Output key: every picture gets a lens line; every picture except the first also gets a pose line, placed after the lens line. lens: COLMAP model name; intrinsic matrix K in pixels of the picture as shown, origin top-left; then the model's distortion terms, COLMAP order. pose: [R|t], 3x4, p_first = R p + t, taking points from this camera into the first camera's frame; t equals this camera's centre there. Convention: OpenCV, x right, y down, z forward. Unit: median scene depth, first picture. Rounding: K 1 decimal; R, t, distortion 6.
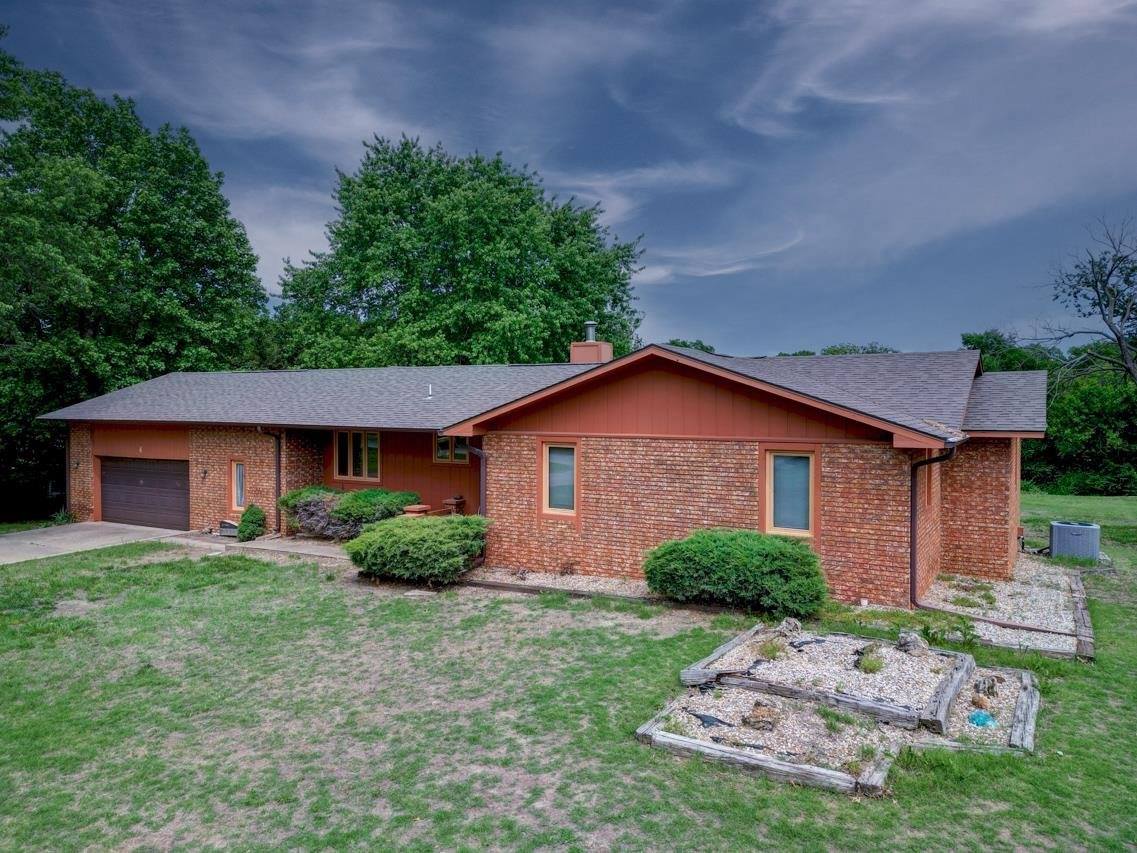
lens RADIAL K [[801.5, 0, 568.5], [0, 801.5, 426.5], [0, 0, 1]] dist [0.100703, -0.116118]
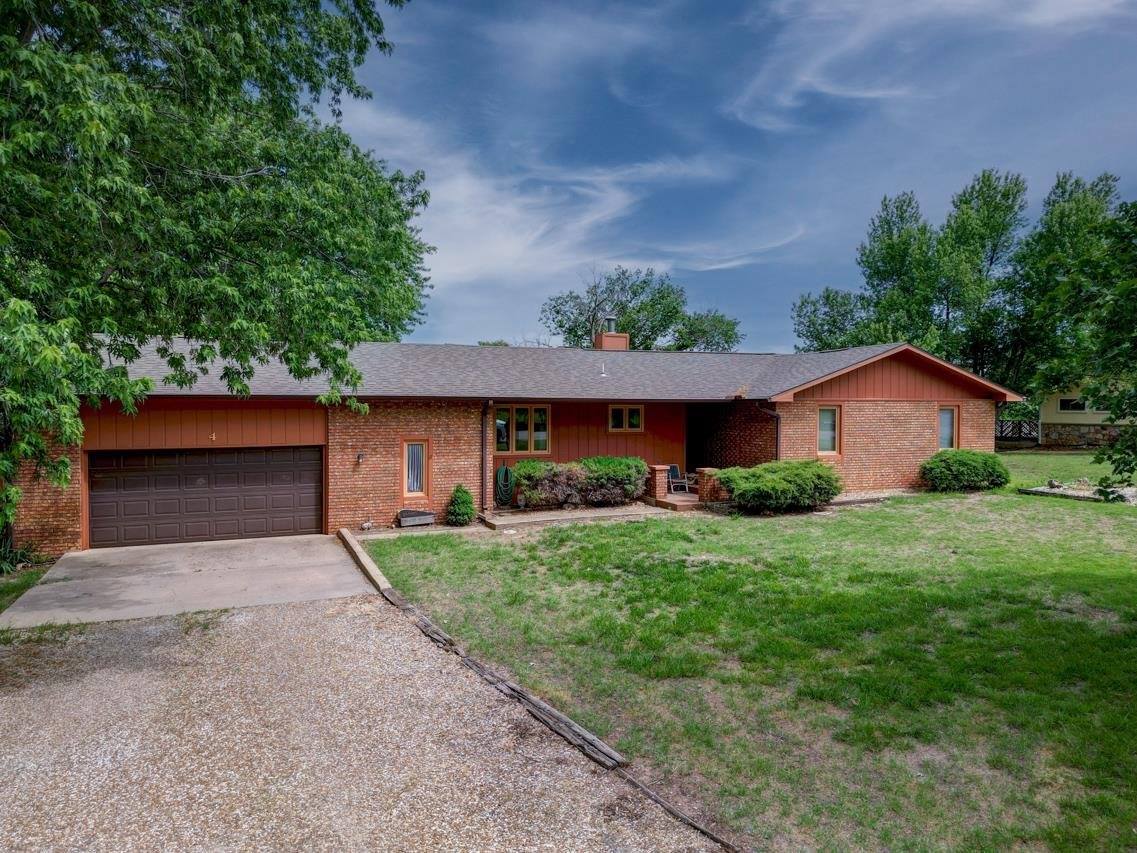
lens RADIAL K [[801.5, 0, 568.5], [0, 801.5, 426.5], [0, 0, 1]] dist [0.100703, -0.116118]
pose [[0.599470, -0.022841, 0.800071, -2.381897], [0.023531, 0.999664, 0.010908, 0.049815], [-0.800051, 0.012287, 0.599806, 0.796227]]
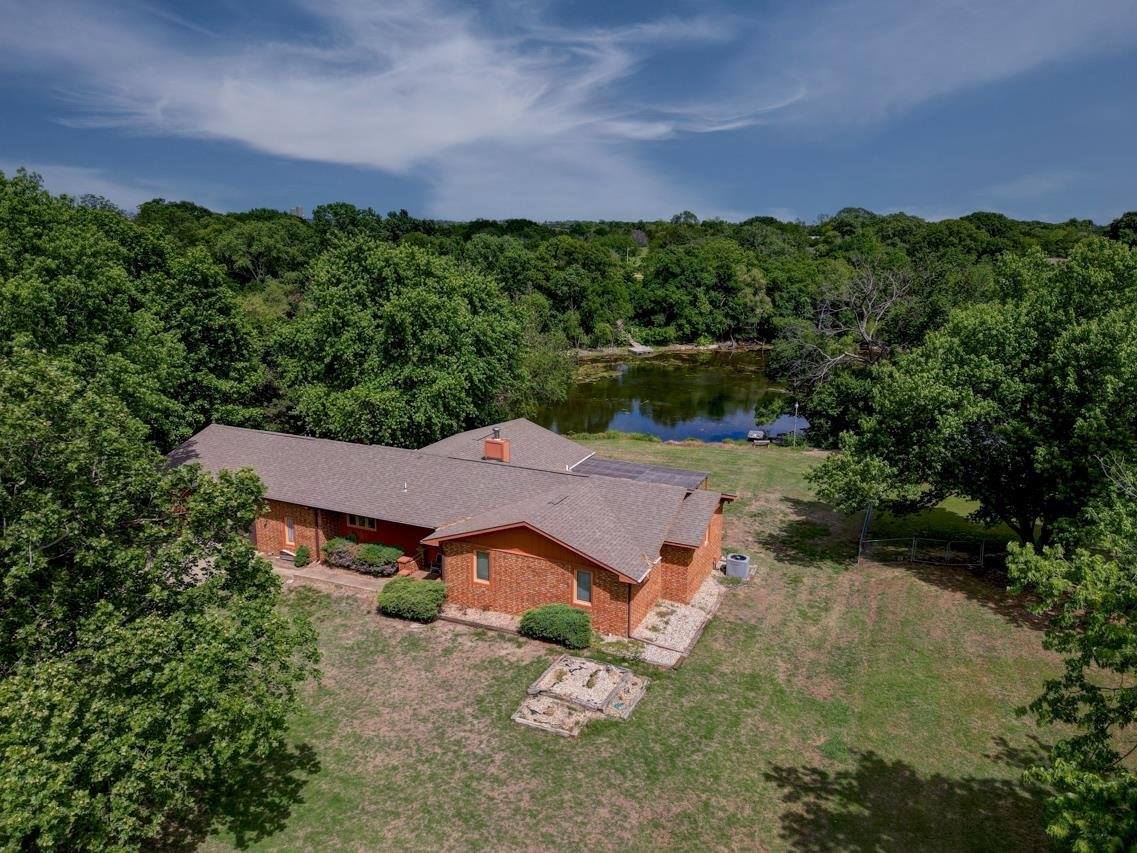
lens RADIAL K [[801.5, 0, 568.5], [0, 801.5, 426.5], [0, 0, 1]] dist [0.100703, -0.116118]
pose [[0.993574, -0.012574, 0.112481, -0.029586], [-0.011433, 0.977576, 0.210271, -1.176849], [-0.112602, -0.210205, 0.971151, -1.566826]]
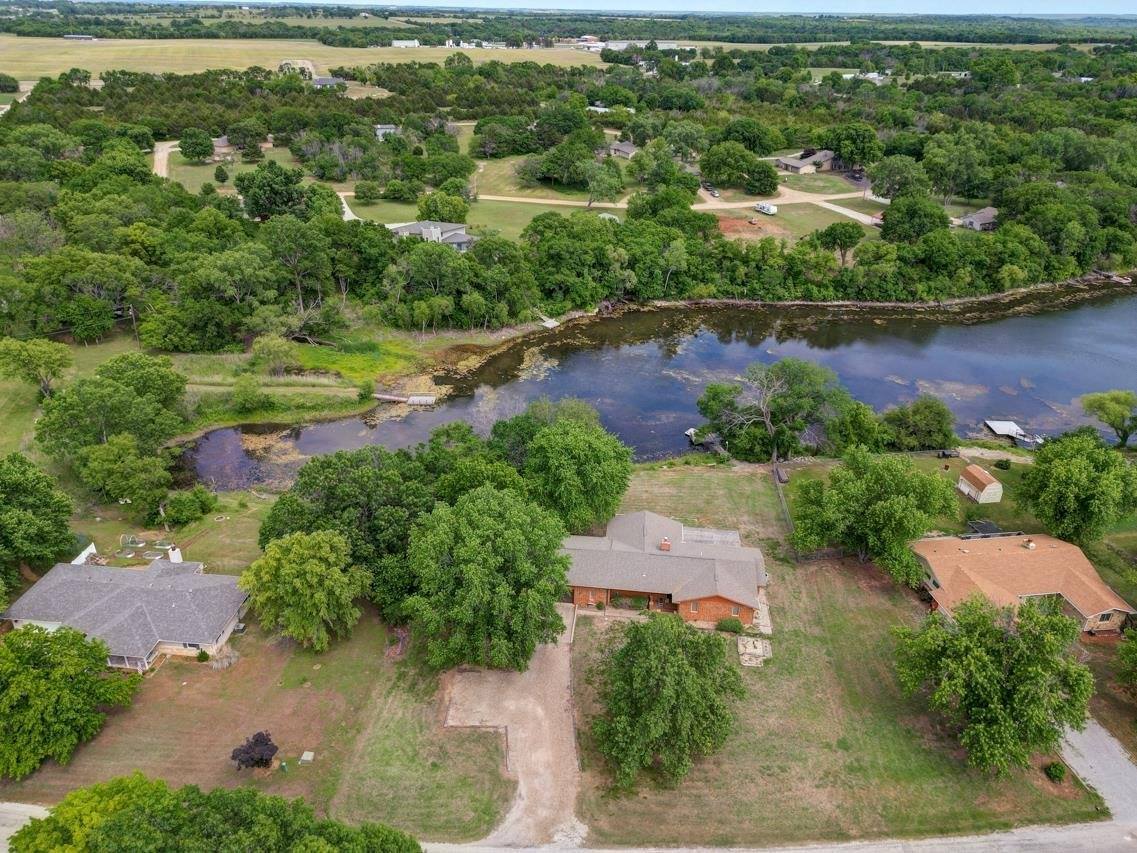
lens RADIAL K [[801.5, 0, 568.5], [0, 801.5, 426.5], [0, 0, 1]] dist [0.100703, -0.116118]
pose [[0.911098, -0.174625, 0.373372, -4.425452], [-0.005938, 0.900171, 0.435496, -5.768408], [-0.412147, -0.398996, 0.819108, -4.527139]]
